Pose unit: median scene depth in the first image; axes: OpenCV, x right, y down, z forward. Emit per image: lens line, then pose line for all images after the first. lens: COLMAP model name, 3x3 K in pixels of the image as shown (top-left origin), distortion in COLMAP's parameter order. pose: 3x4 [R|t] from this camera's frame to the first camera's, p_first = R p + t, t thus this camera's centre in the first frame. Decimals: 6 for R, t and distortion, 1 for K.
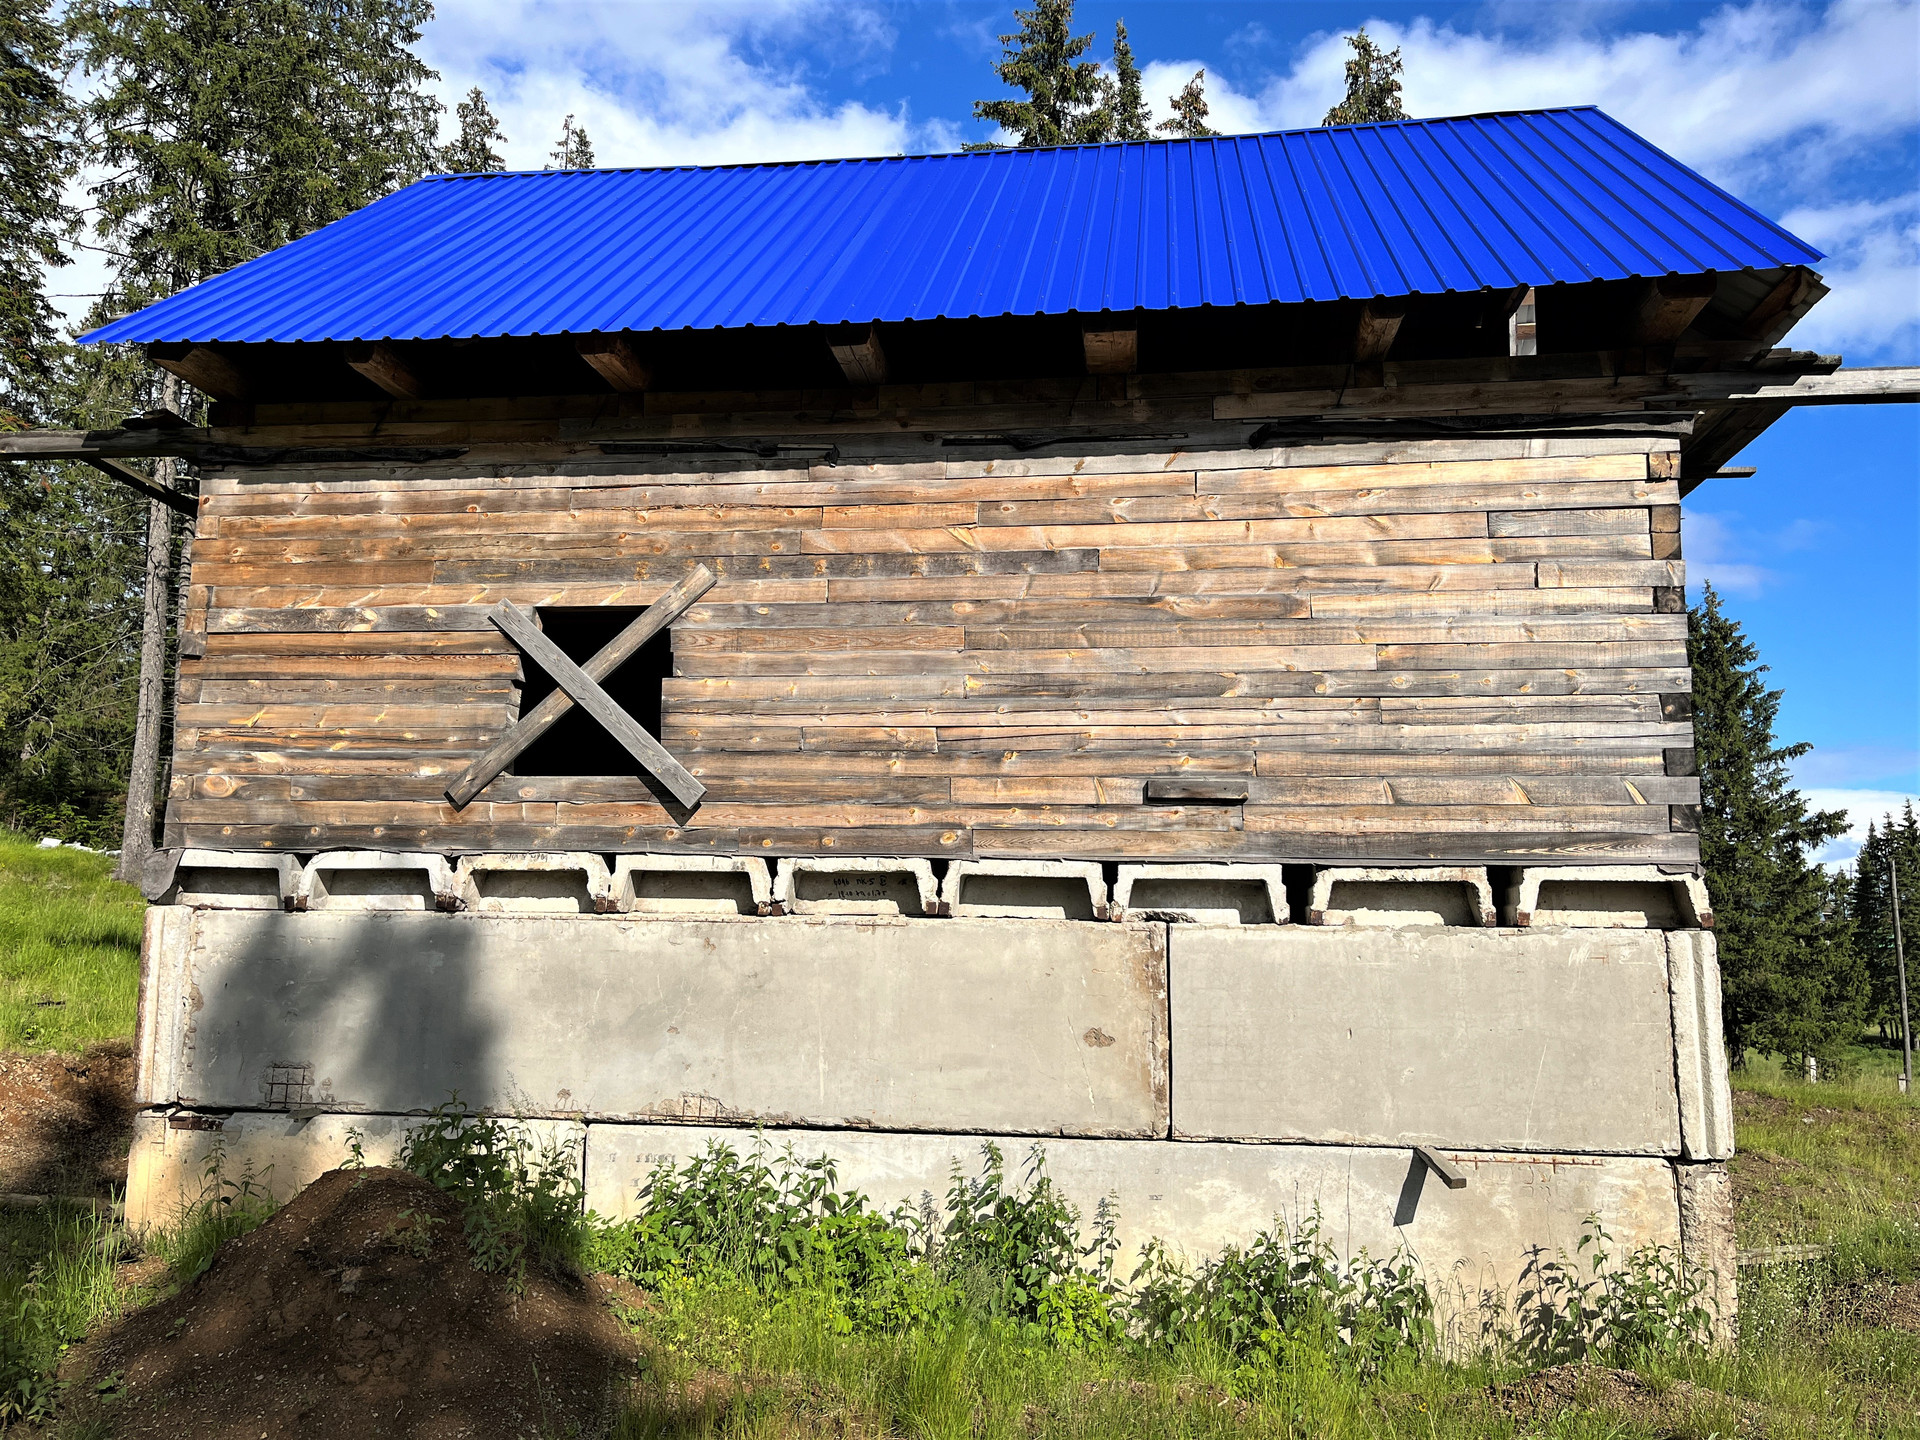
lens RADIAL K [[1444.6, 0, 965.4], [0, 1444.6, 730.5], [0, 0, 1]] dist [0.093668, -0.137680]
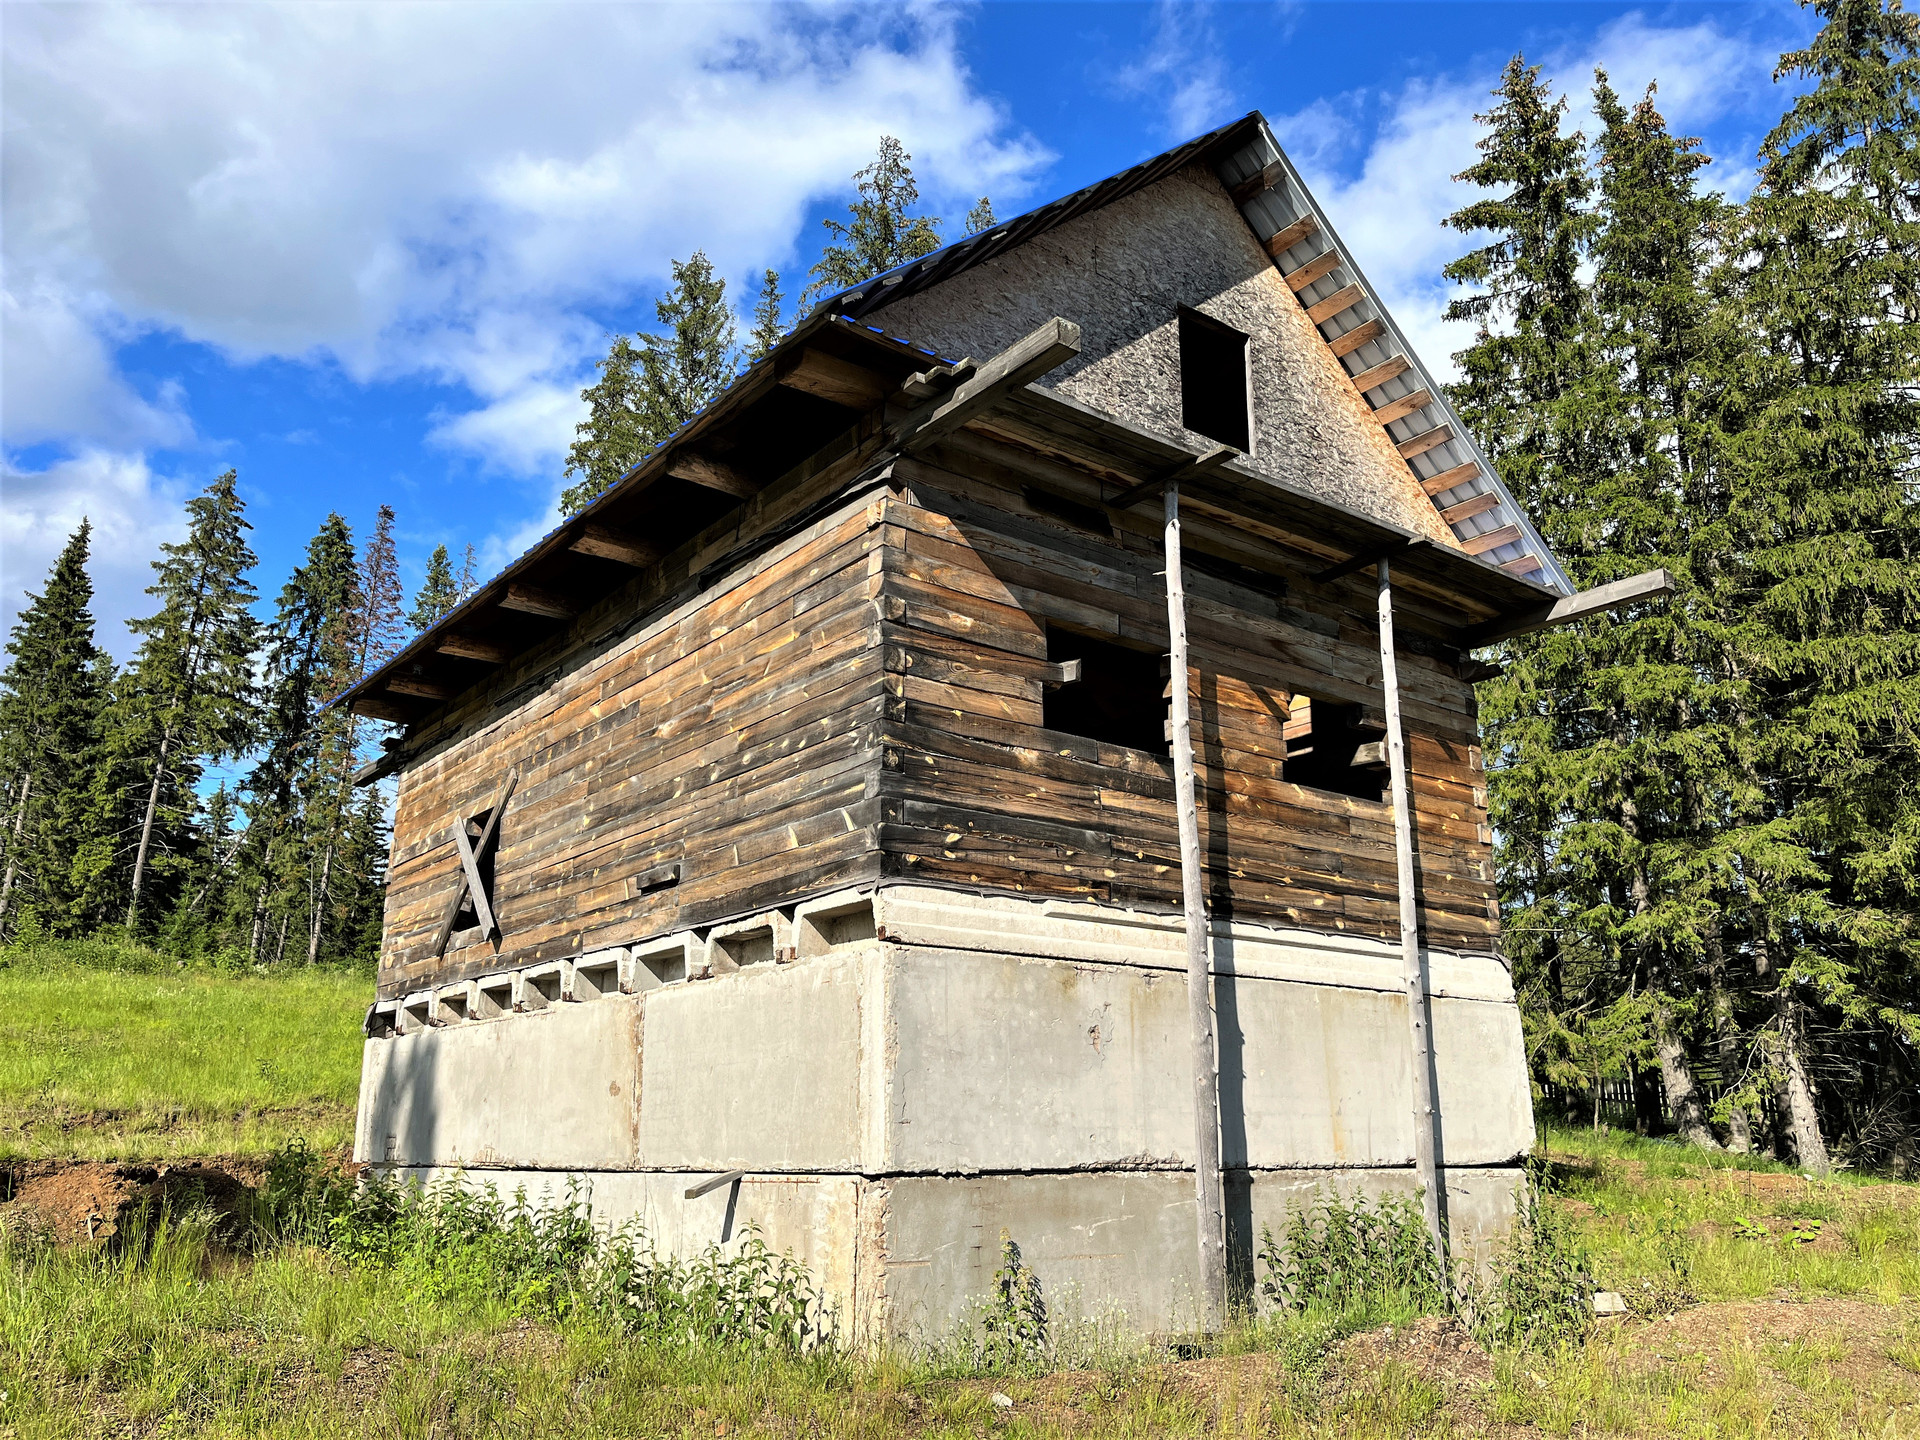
lens RADIAL K [[1437.3, 0, 954.4], [0, 1437.3, 758.4], [0, 0, 1]] dist [0.059093, -0.003567]
pose [[0.716631, -0.193759, -0.669998, 1.094746], [0.104664, 0.979634, -0.171356, 0.165588], [0.689555, 0.052674, 0.722315, 0.277063]]
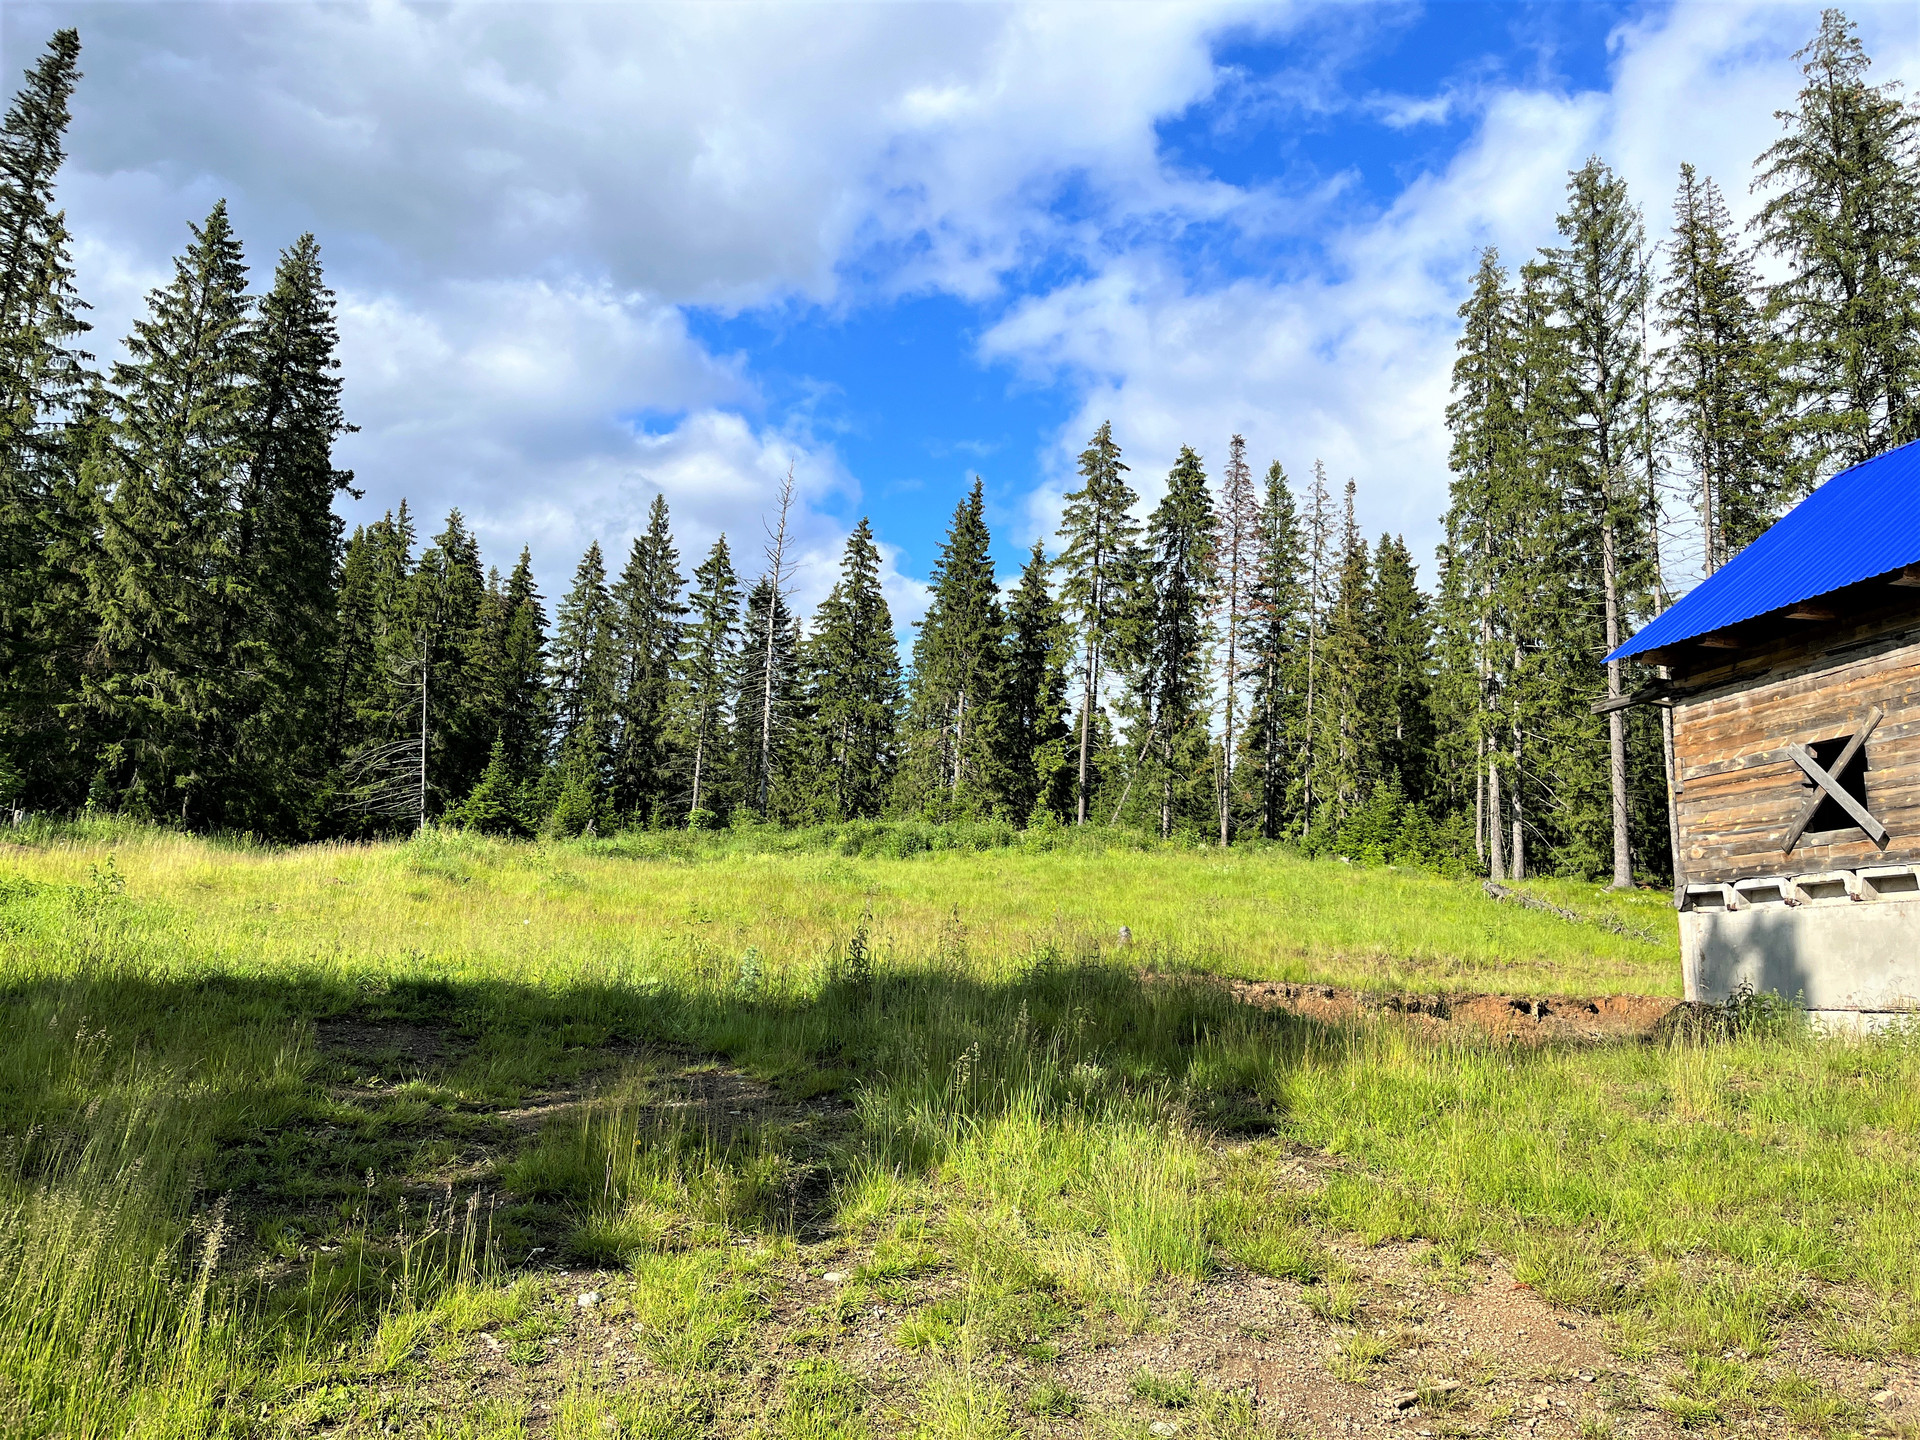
lens RADIAL K [[1444.6, 0, 965.4], [0, 1444.6, 730.5], [0, 0, 1]] dist [0.093668, -0.137680]
pose [[0.341955, -0.171751, -0.923888, 1.133247], [0.098959, 0.984271, -0.146349, 0.071252], [0.934491, -0.041382, 0.353572, -0.724284]]
